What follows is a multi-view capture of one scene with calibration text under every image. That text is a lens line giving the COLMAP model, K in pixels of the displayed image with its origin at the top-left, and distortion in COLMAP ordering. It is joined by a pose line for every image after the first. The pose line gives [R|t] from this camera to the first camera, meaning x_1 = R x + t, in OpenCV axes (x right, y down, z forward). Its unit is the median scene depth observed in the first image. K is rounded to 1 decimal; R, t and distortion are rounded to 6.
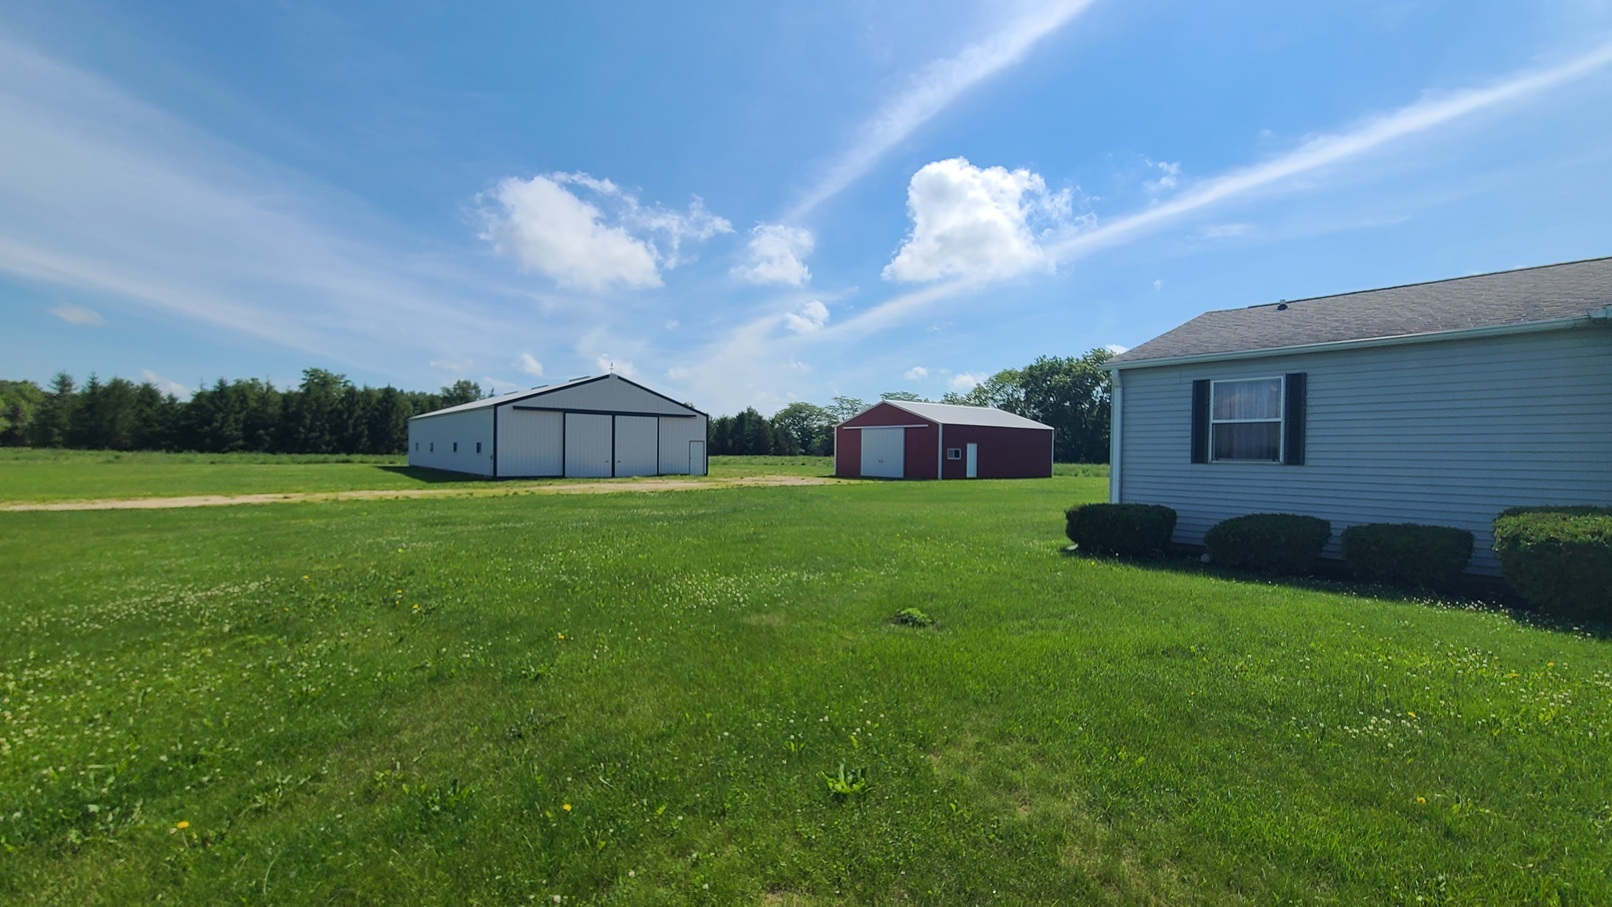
lens RADIAL K [[660.1, 0, 809.1], [0, 660.1, 456.8], [0, 0, 1]] dist [0.008648, -0.006251]
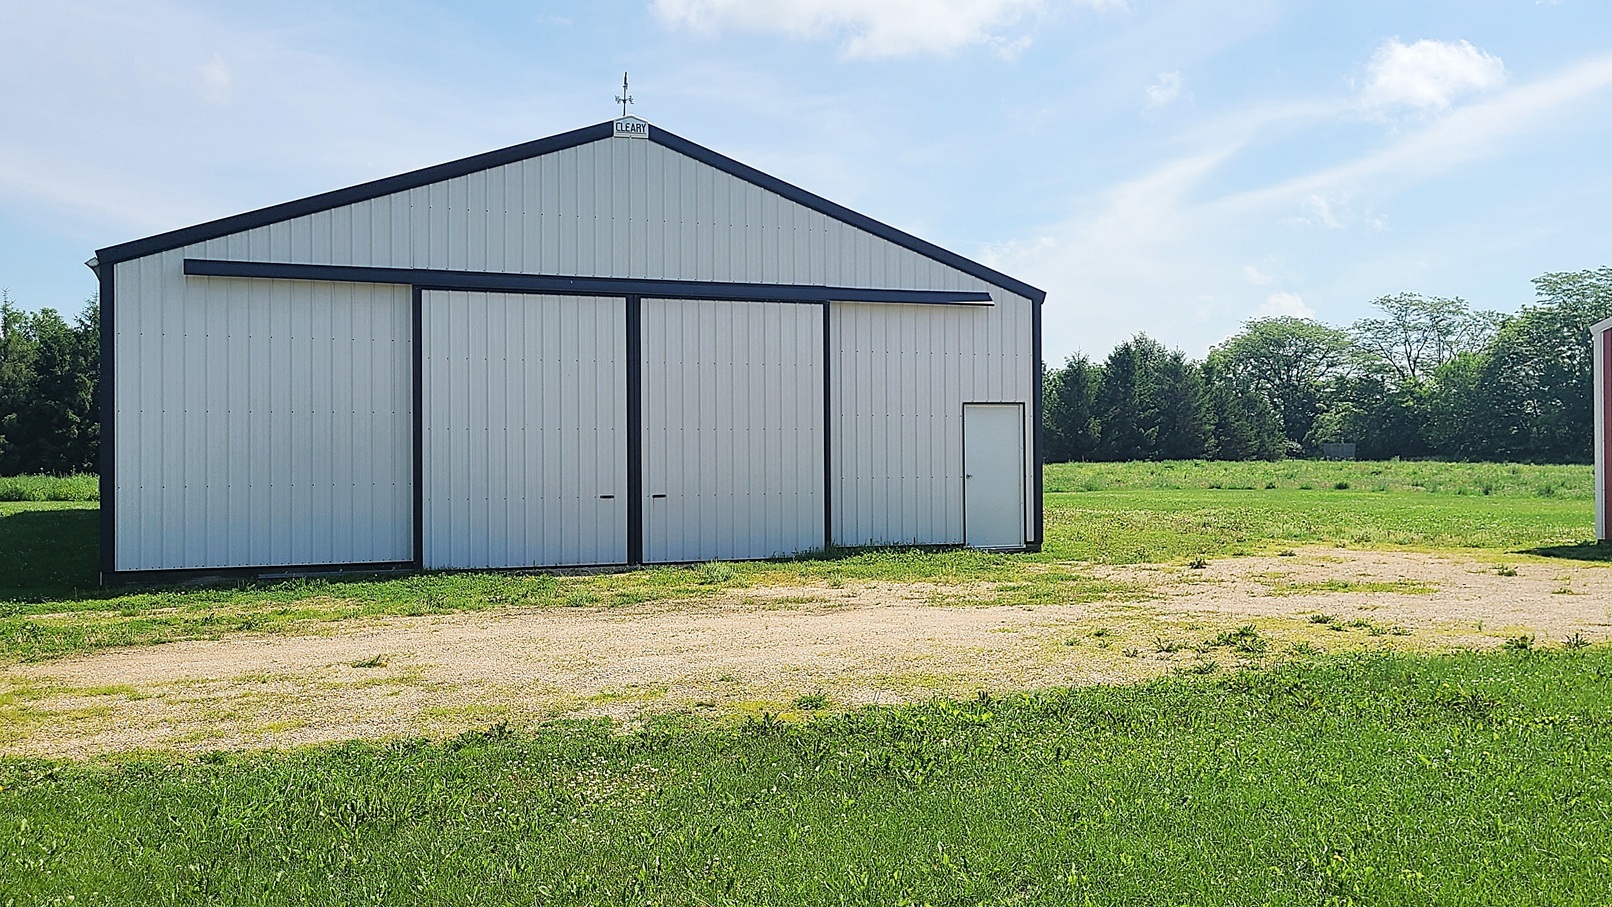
lens RADIAL K [[1265.4, 0, 806.0], [0, 1265.4, 453.5], [0, 0, 1]] dist [0.001956, 0.001527]
pose [[0.946168, -0.016707, -0.323243, -0.042854], [0.013764, 0.999840, -0.011390, -0.000988], [0.323382, 0.006328, 0.946247, 0.268914]]
